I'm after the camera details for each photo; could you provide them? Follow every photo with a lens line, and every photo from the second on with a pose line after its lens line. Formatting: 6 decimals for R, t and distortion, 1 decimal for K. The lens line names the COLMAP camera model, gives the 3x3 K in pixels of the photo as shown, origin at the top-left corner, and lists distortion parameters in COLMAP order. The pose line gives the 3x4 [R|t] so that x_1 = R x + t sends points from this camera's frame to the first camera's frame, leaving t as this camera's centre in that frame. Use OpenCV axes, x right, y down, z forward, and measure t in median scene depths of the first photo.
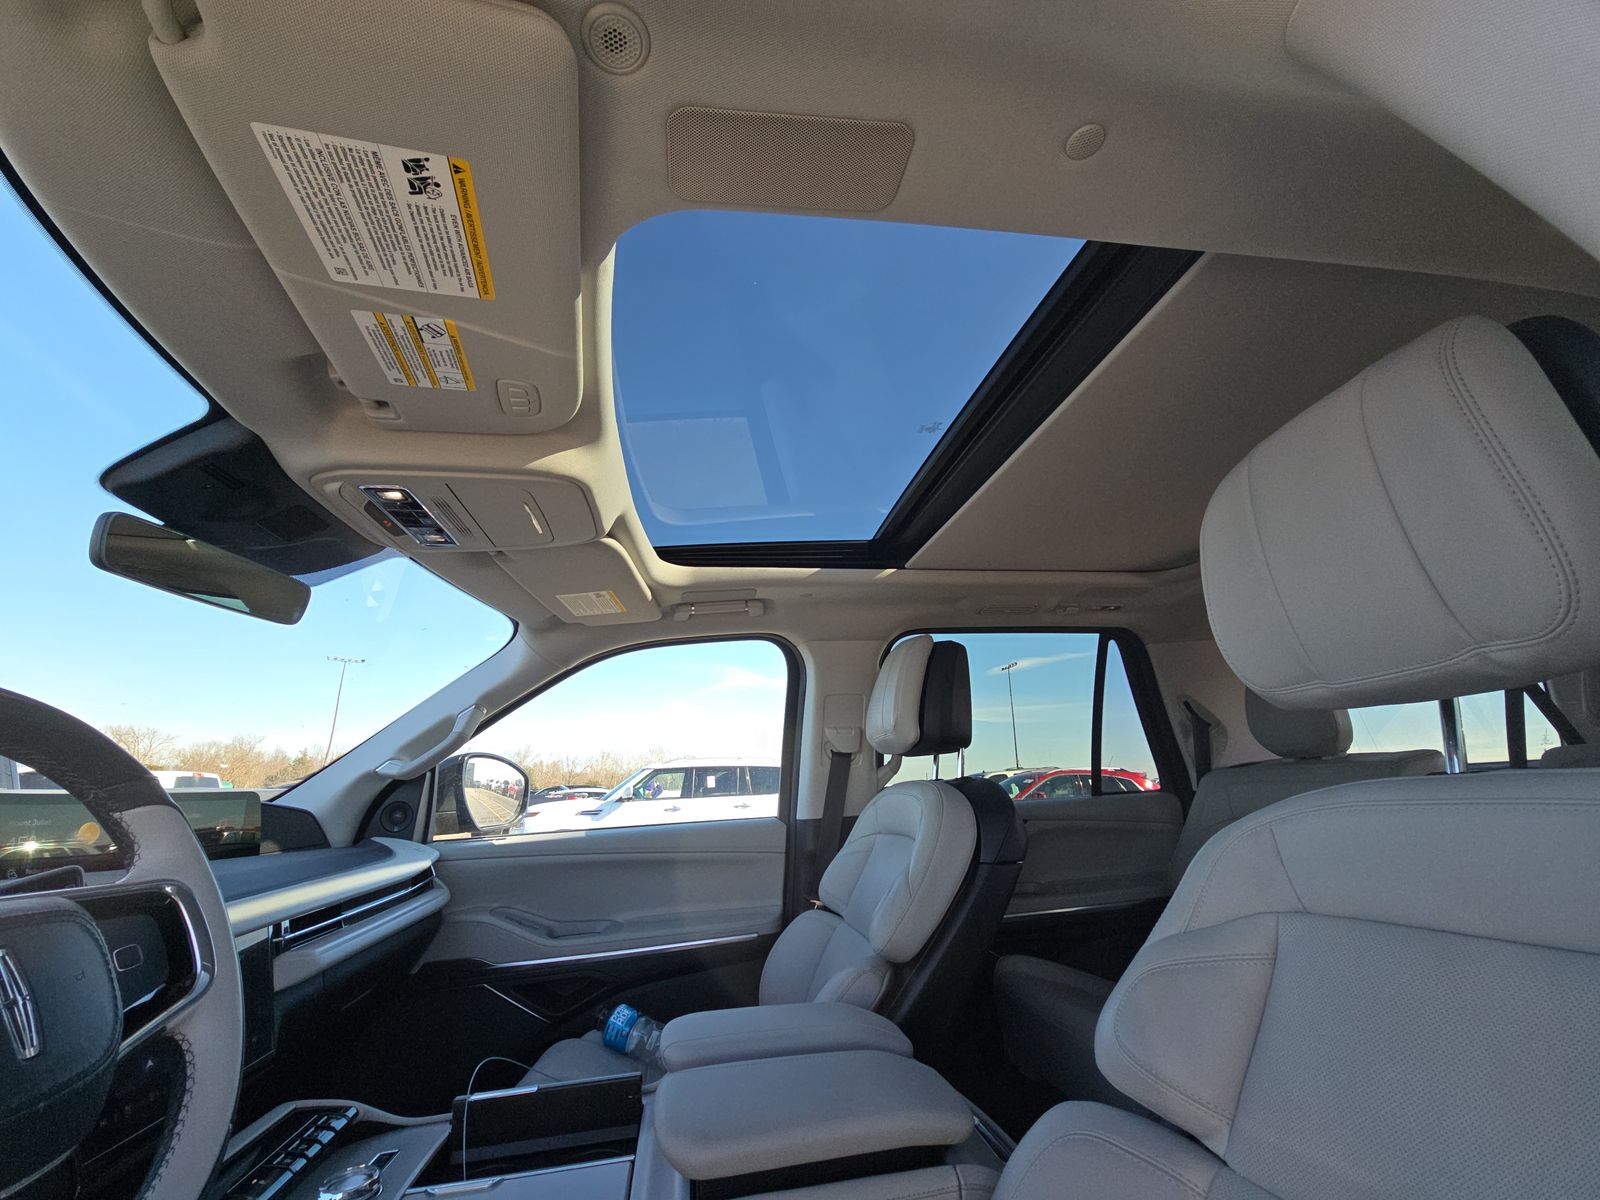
lens RADIAL K [[645.1, 0, 800.0], [0, 645.1, 600.0], [0, 0, 1]] dist [0.021367, -0.018500]
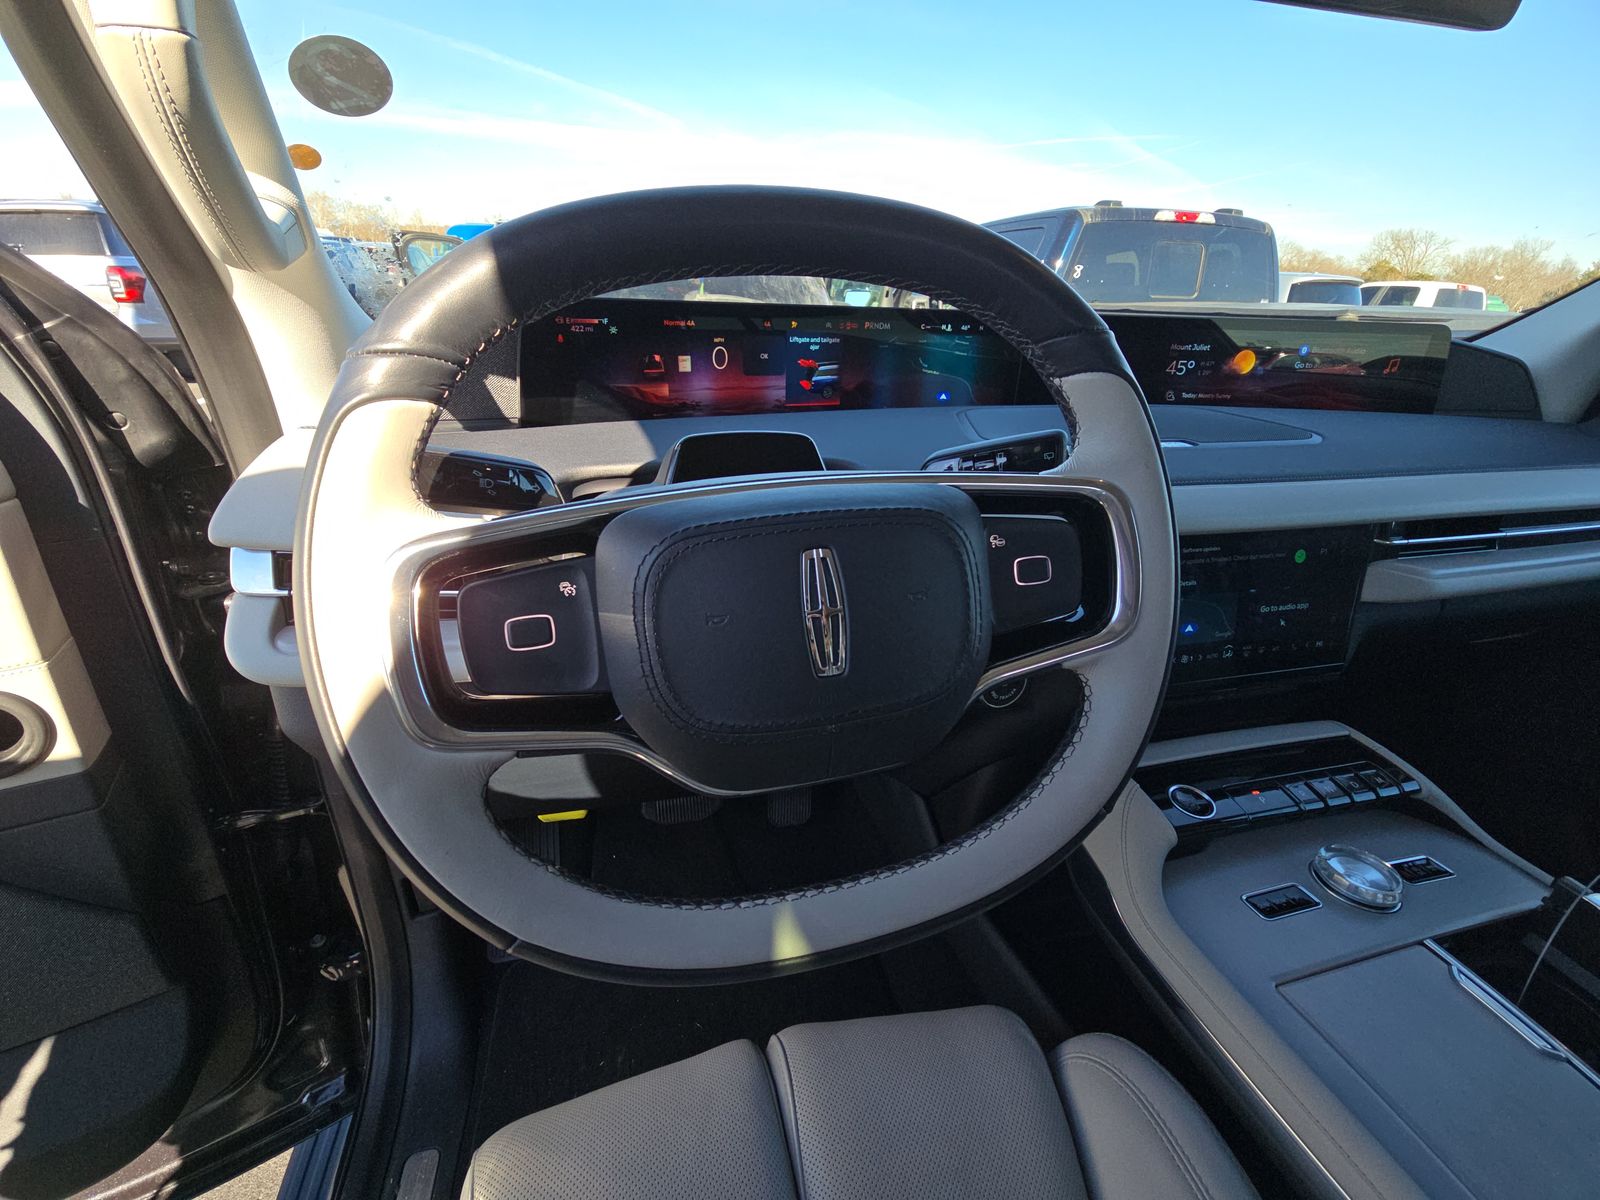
lens RADIAL K [[645.1, 0, 800.0], [0, 645.1, 600.0], [0, 0, 1]] dist [0.021367, -0.018500]
pose [[0.081819, 0.459152, -0.884582, -0.108479], [0.237442, 0.853021, 0.464732, 0.045937], [0.967950, -0.248061, -0.039229, 0.237068]]
